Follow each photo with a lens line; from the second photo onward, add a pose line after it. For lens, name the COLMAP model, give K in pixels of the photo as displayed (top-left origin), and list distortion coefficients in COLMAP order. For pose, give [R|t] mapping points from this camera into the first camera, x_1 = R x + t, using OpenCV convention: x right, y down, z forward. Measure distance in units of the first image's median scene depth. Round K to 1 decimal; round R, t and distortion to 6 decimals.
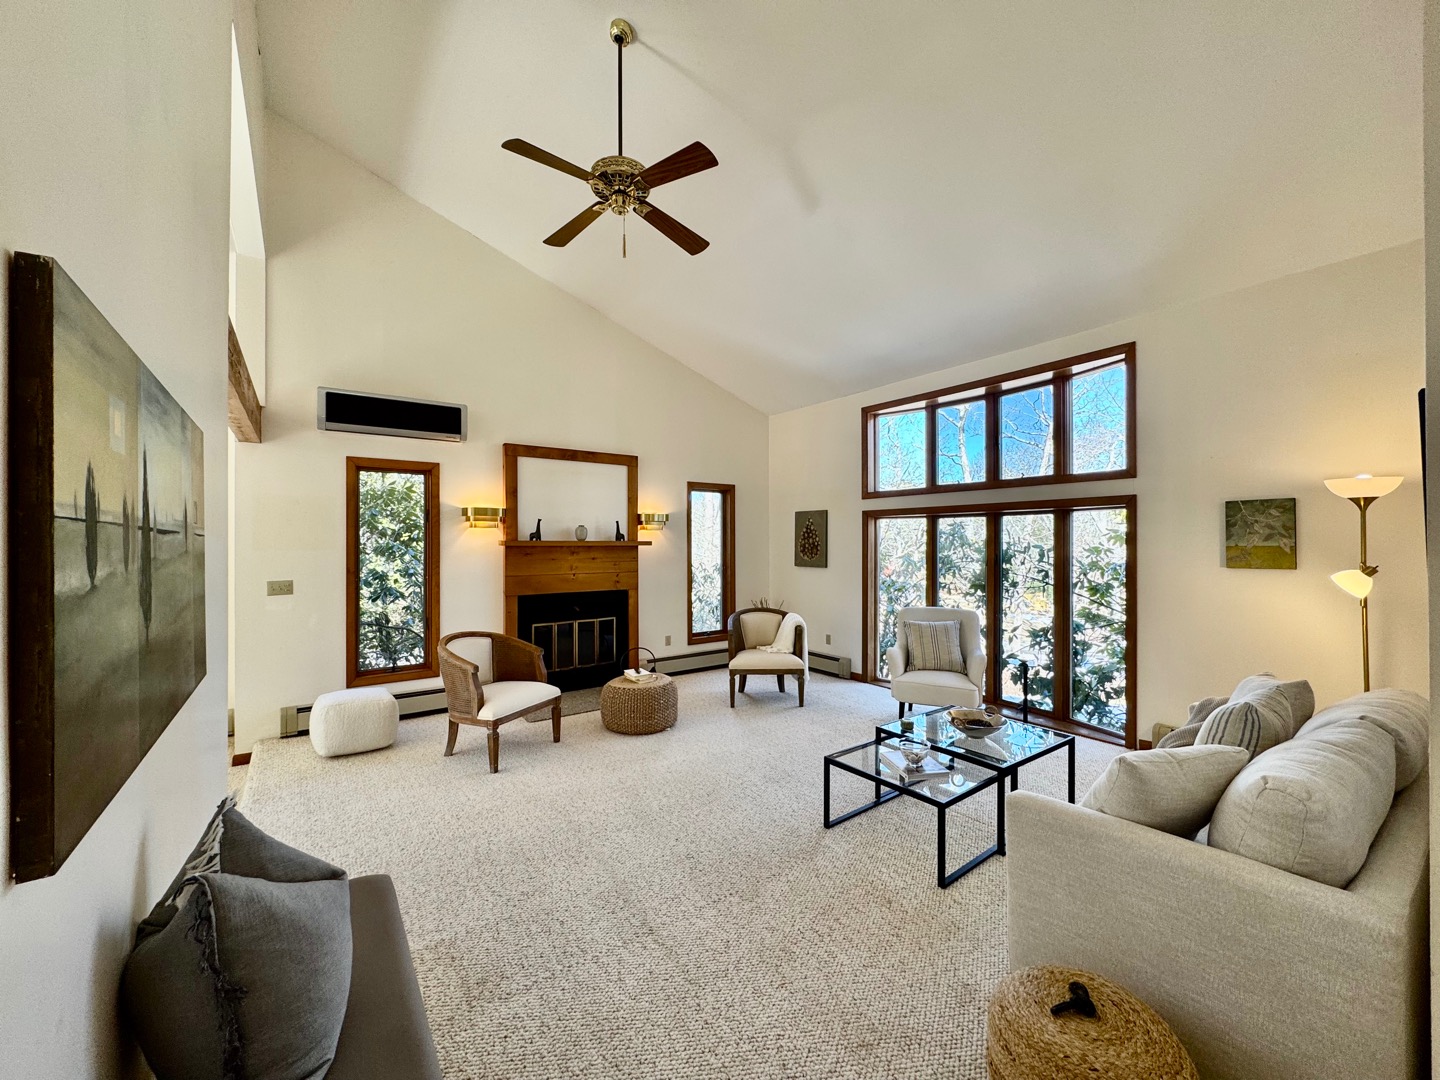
lens RADIAL K [[575.1, 0, 723.8], [0, 575.1, 538.8], [0, 0, 1]] dist [-0.003309, 0.000408]
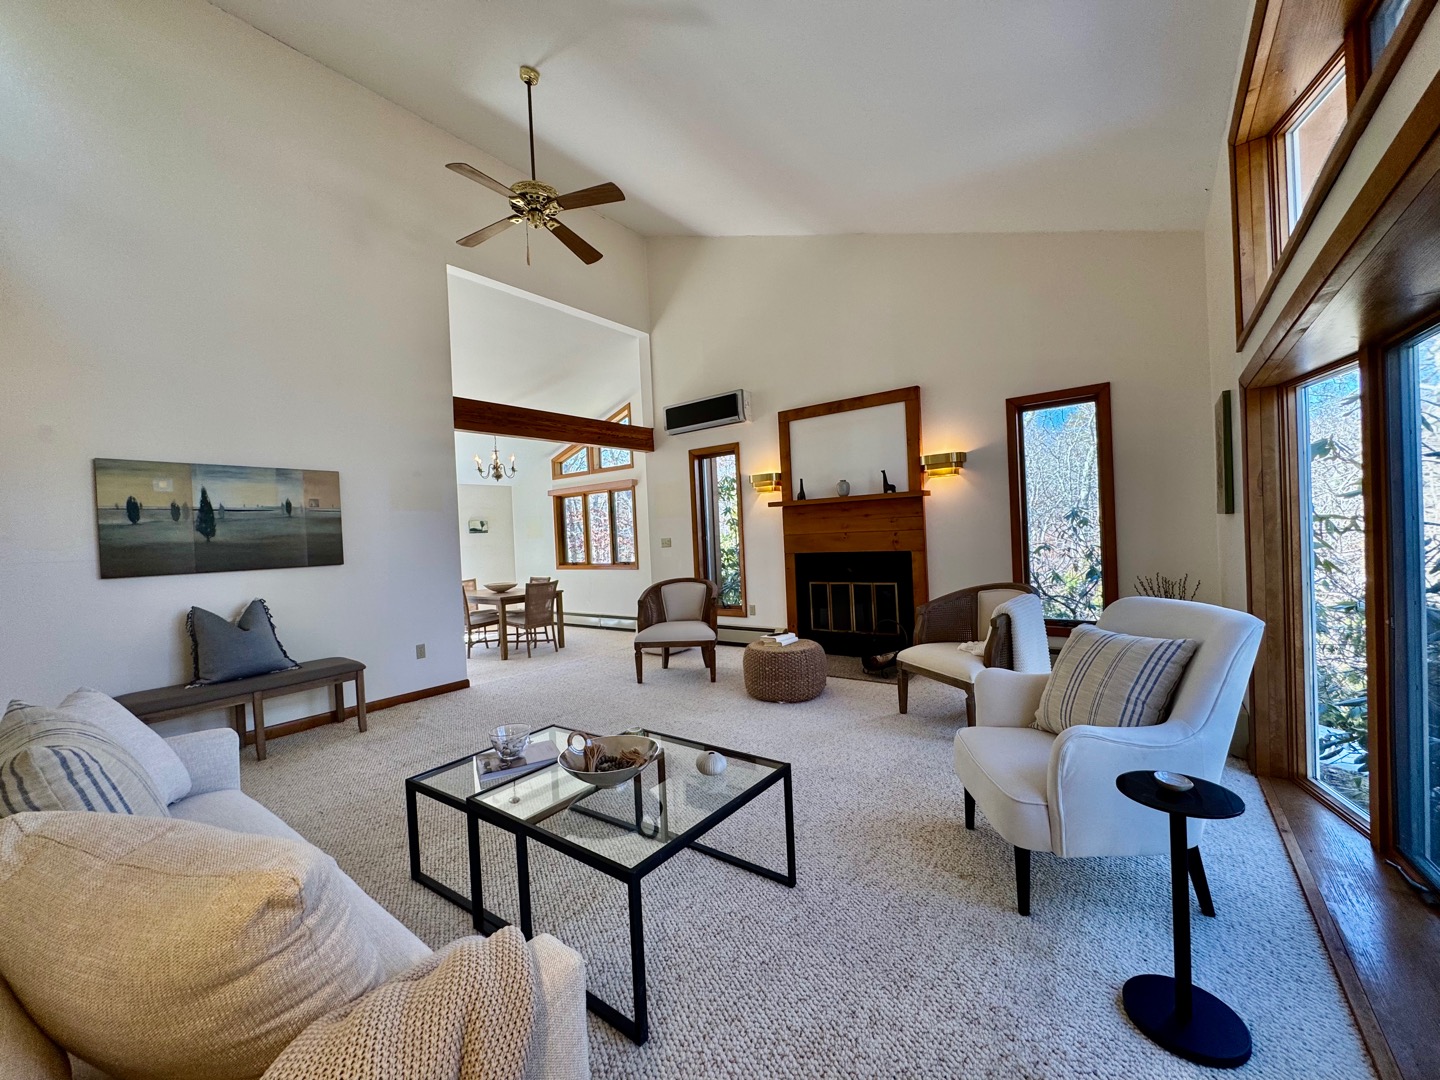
lens RADIAL K [[575.1, 0, 718.9], [0, 575.1, 539.9], [0, 0, 1]] dist [-0.003309, 0.000408]
pose [[0.291553, -0.002384, -0.956552, 0.572765], [0.052509, 0.998529, 0.013516, 0.048790], [0.955112, -0.054169, 0.291249, 0.521185]]
